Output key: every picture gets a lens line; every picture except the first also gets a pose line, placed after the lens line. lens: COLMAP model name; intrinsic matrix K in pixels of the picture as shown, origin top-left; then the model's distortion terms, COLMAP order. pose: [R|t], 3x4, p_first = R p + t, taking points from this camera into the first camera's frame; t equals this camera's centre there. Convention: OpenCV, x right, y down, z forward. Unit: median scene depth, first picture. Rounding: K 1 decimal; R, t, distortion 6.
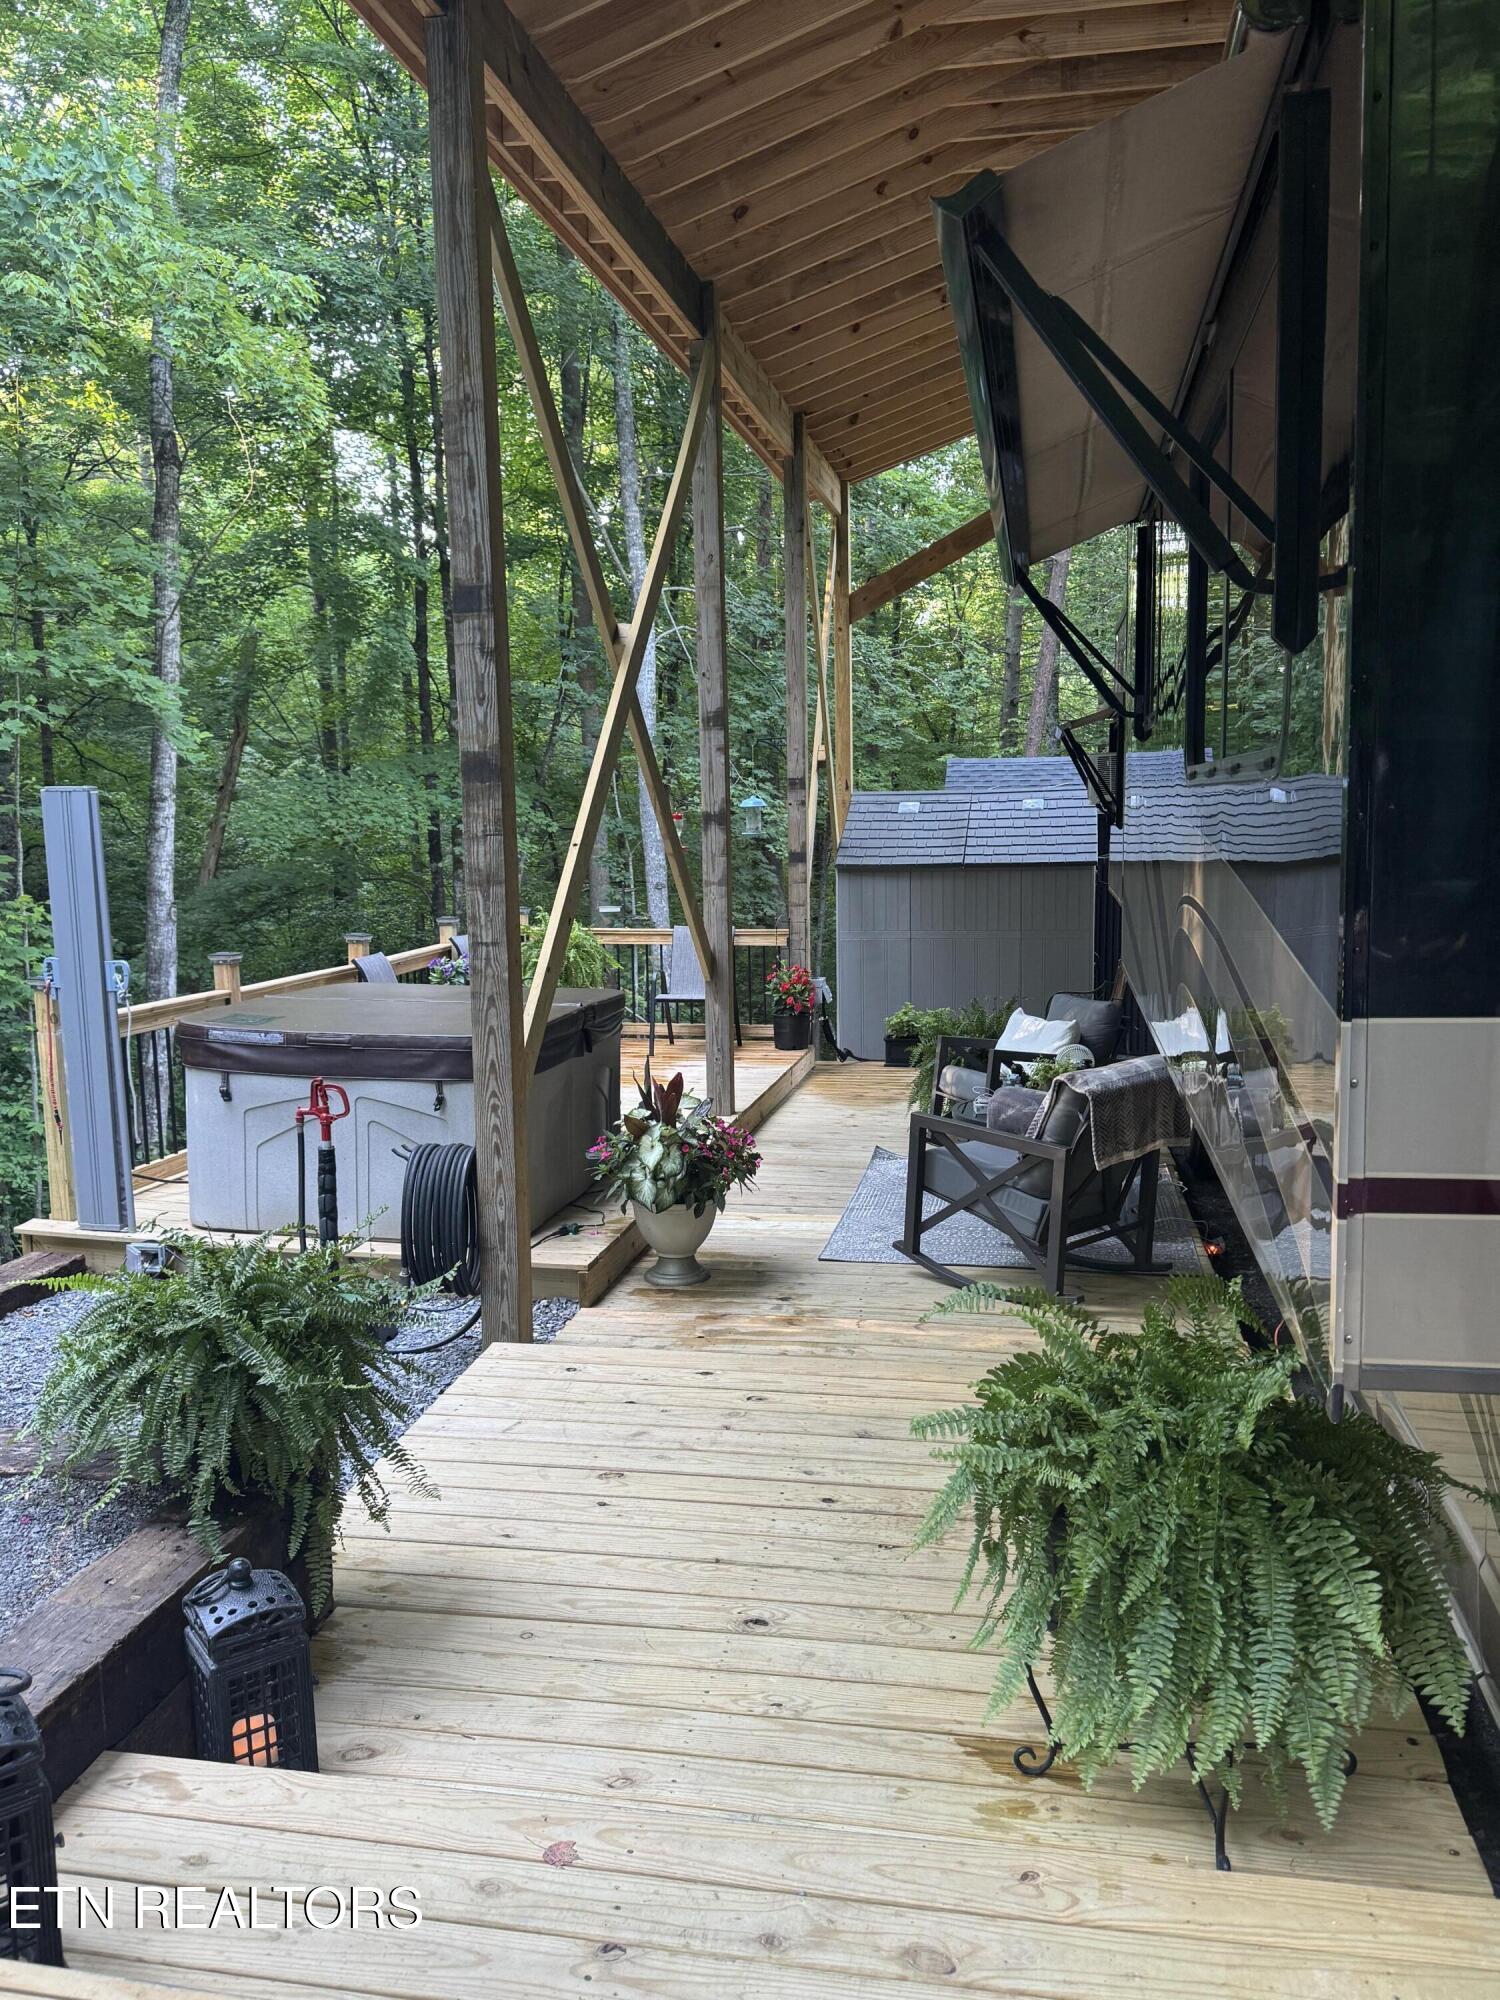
lens RADIAL K [[1591.1, 0, 743.4], [0, 1591.1, 1010.1], [0, 0, 1]] dist [0.056159, -0.071474]
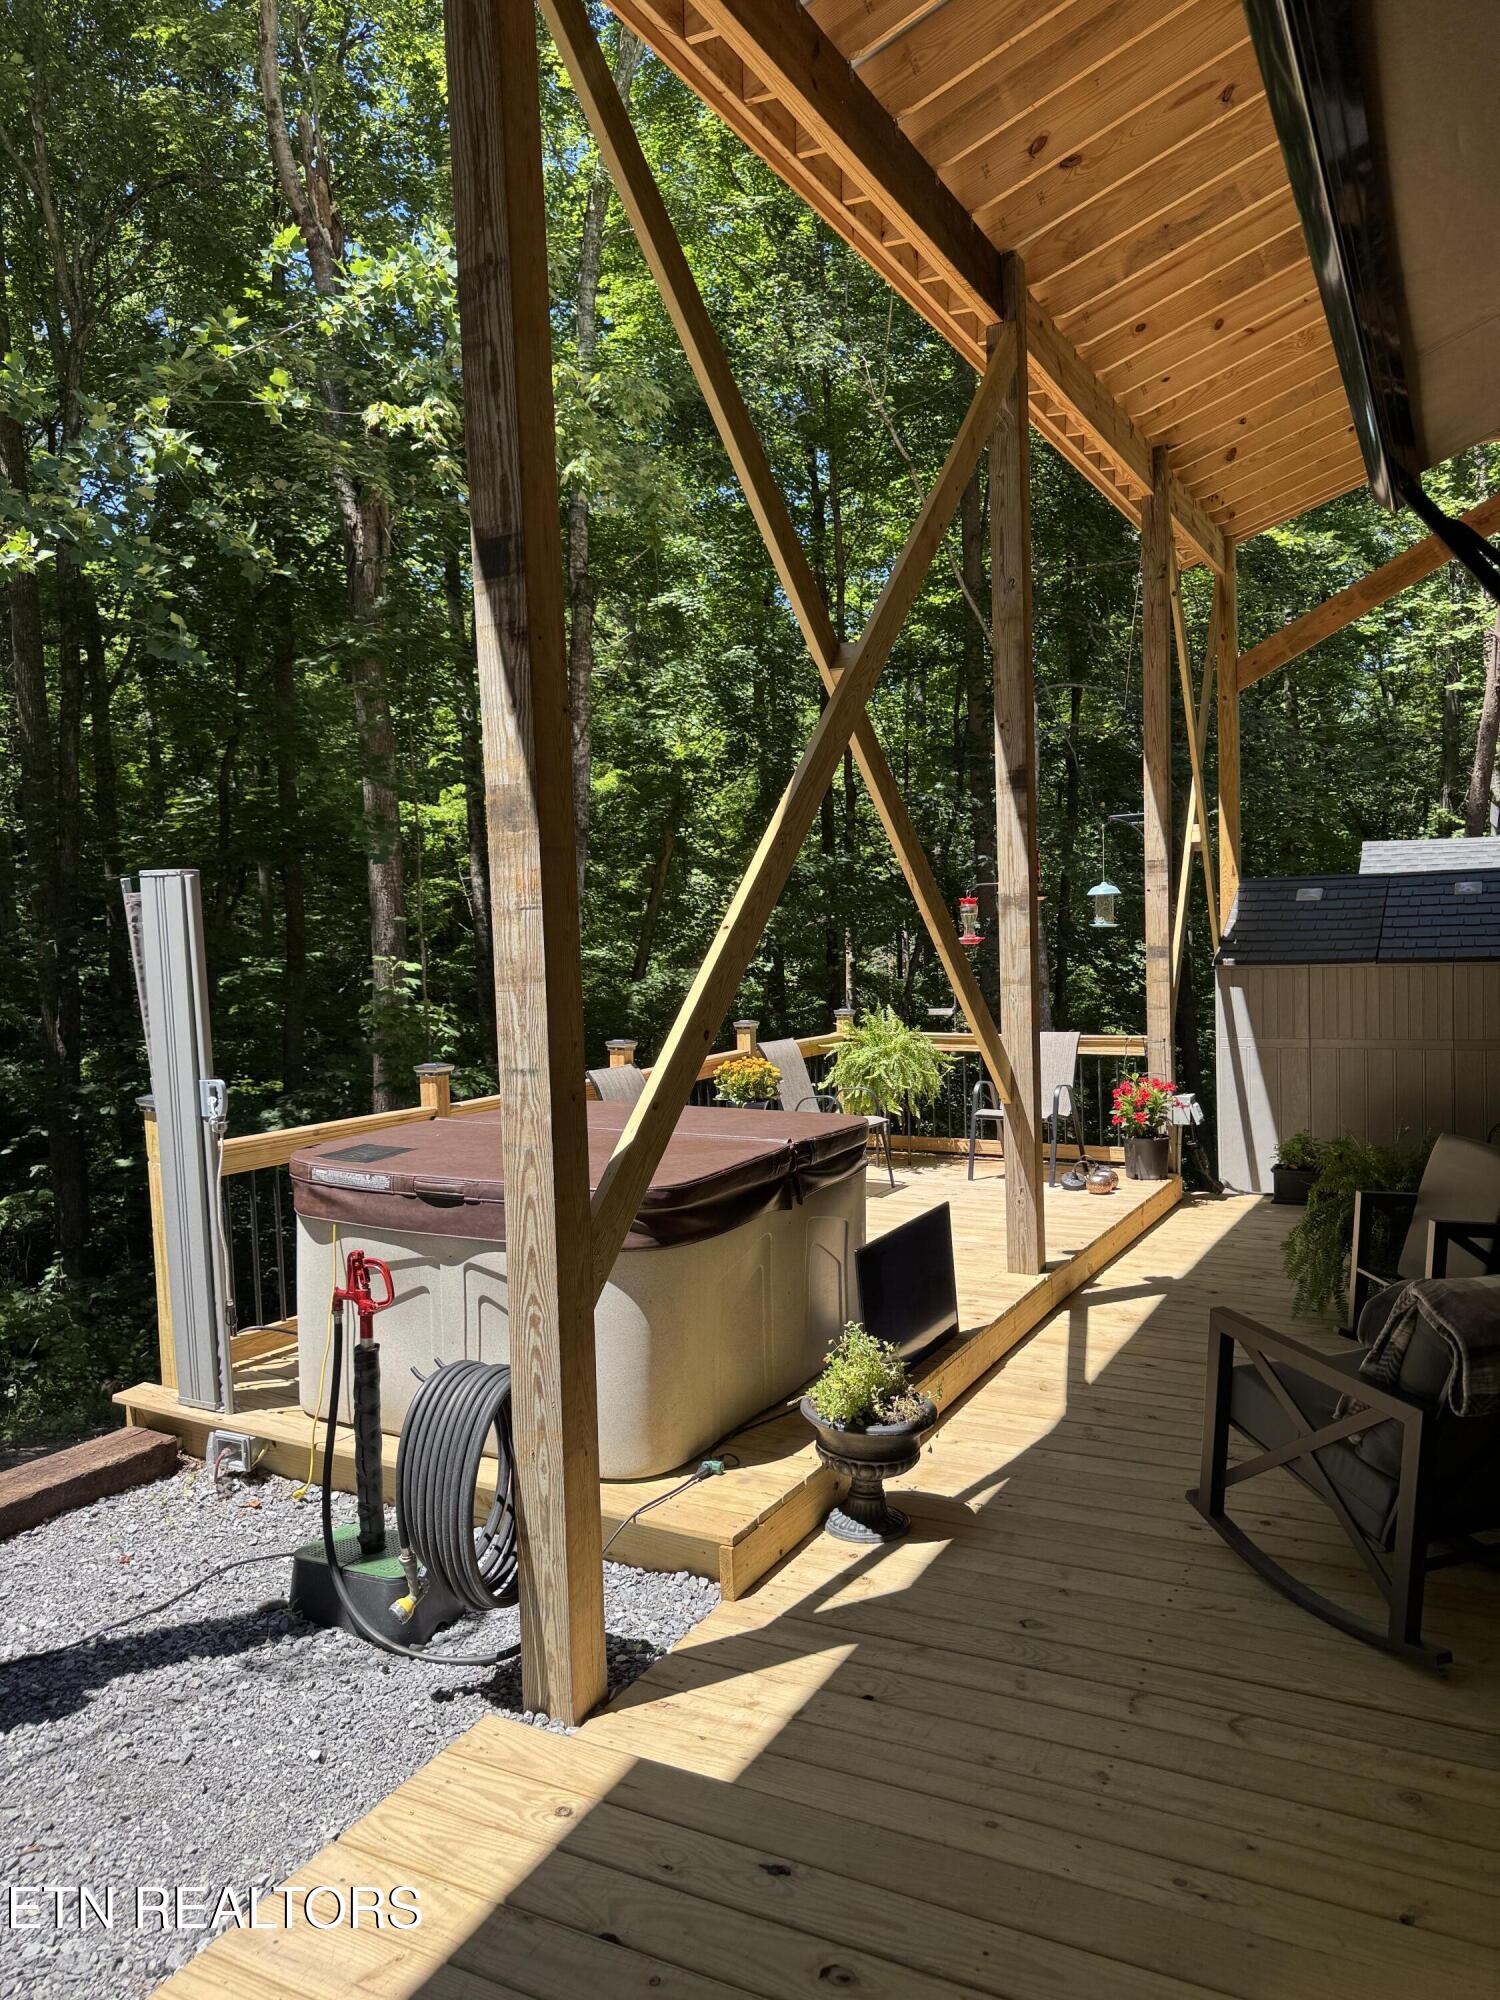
lens RADIAL K [[1414.9, 0, 745.0], [0, 1414.9, 996.6], [0, 0, 1]] dist [0.045884, -0.051088]
pose [[0.956278, -0.001431, -0.292456, 0.080866], [-0.019452, 0.997462, -0.068487, -0.027603], [0.291812, 0.071182, 0.953823, 0.376169]]
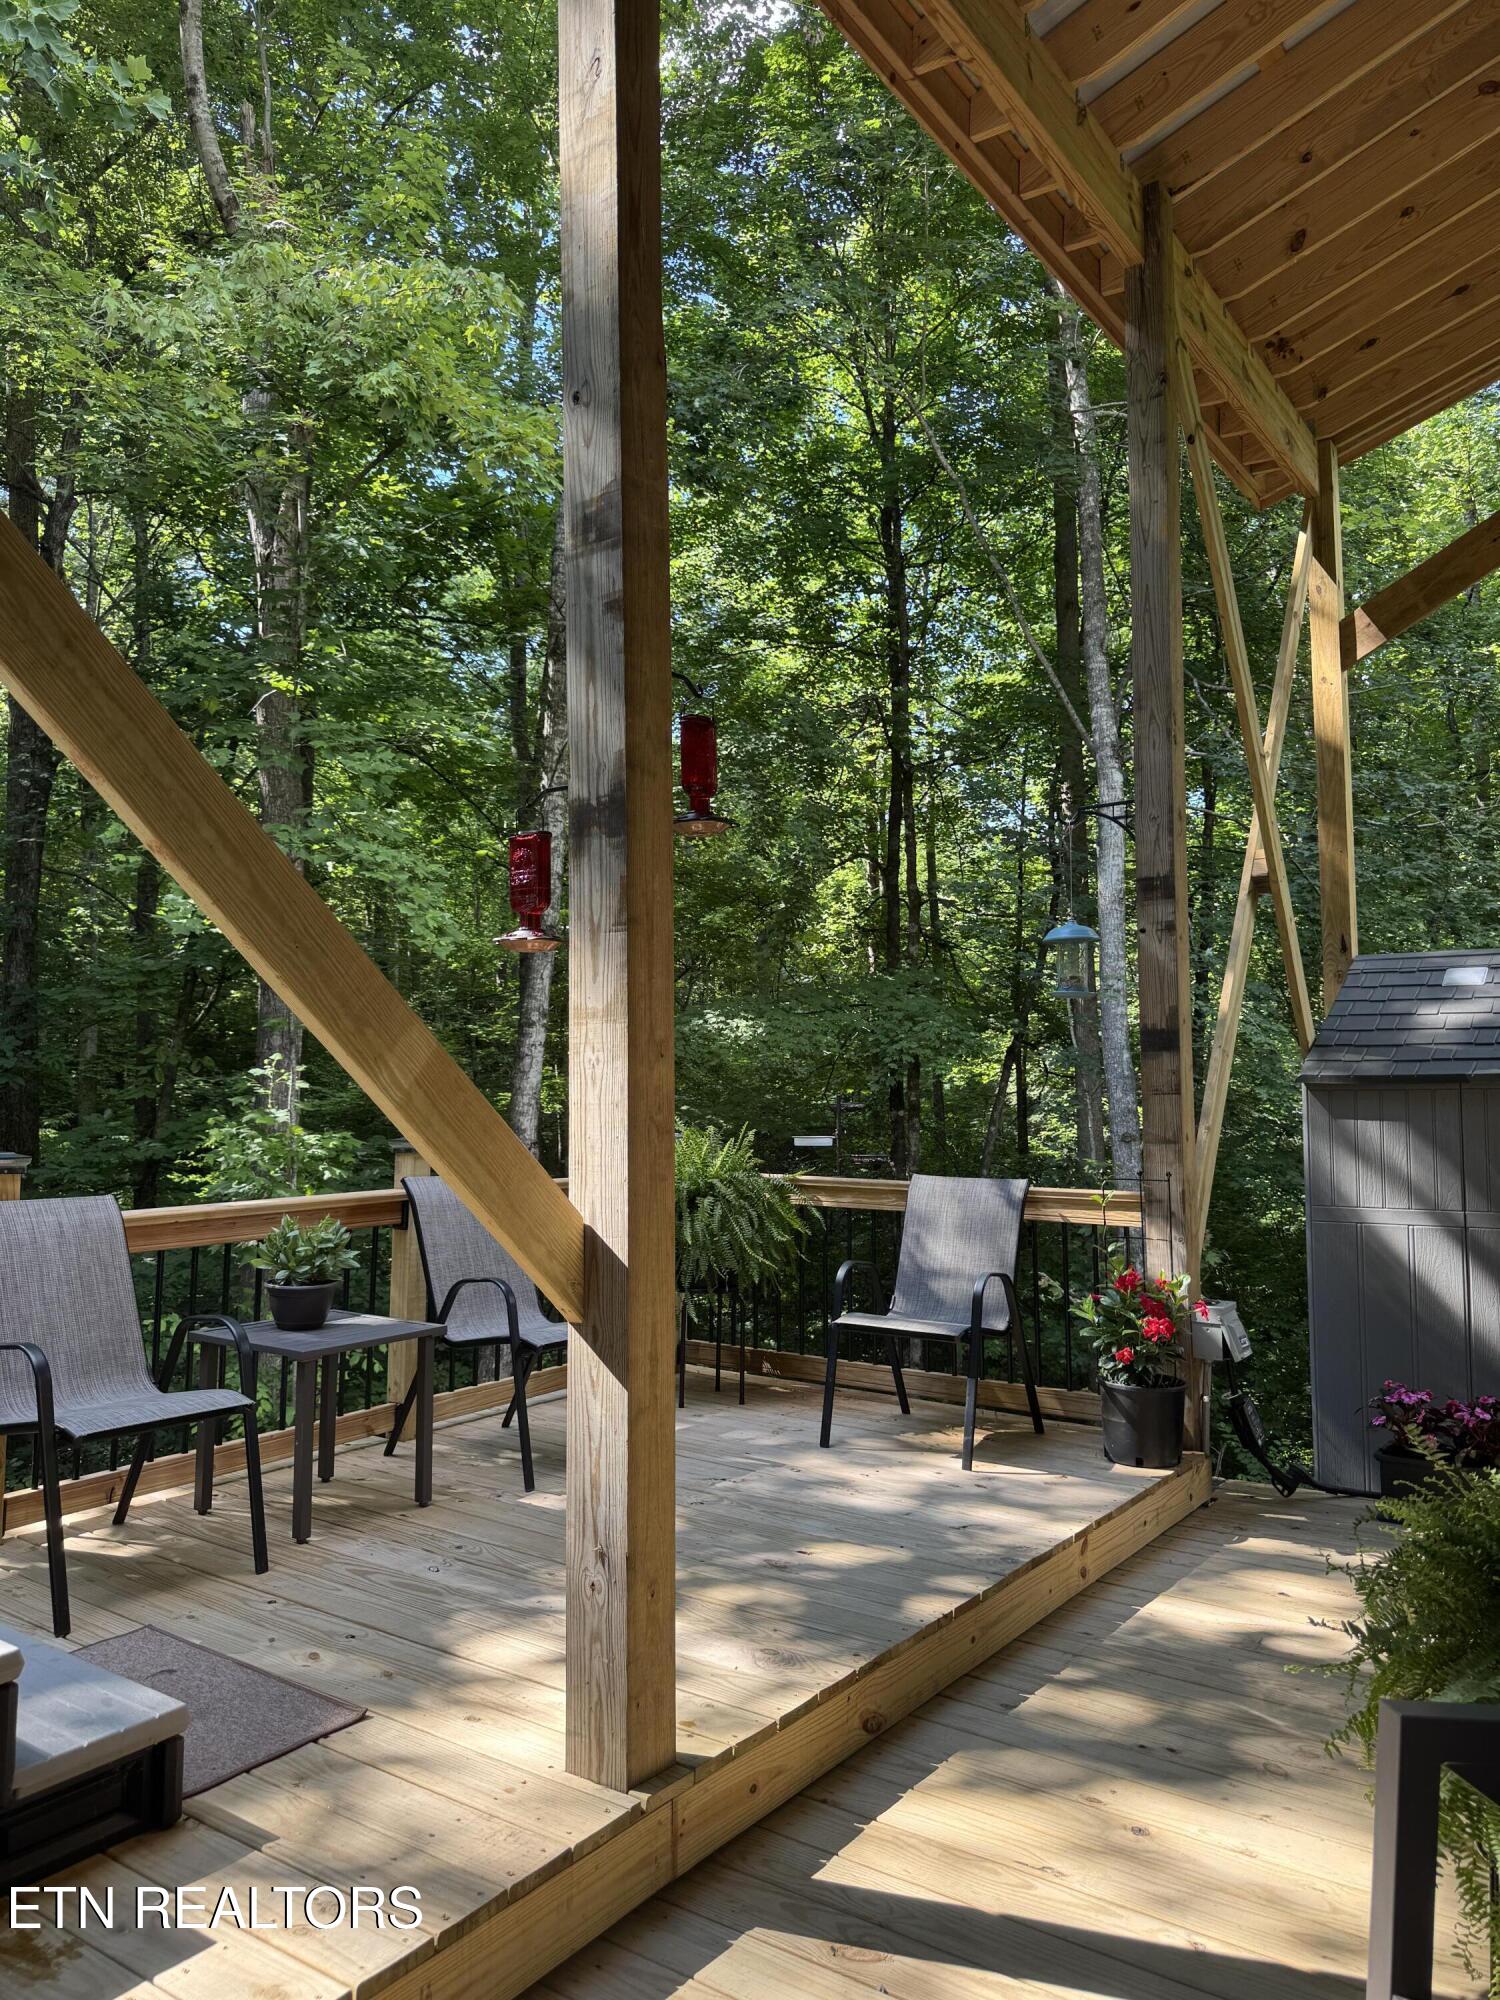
lens RADIAL K [[1414.9, 0, 754.2], [0, 1414.9, 997.5], [0, 0, 1]] dist [0.045884, -0.051088]
pose [[0.912856, -0.020171, -0.407783, 0.173873], [-0.058334, 0.982088, -0.179166, -0.044956], [0.404093, 0.187340, 0.895328, 1.022580]]
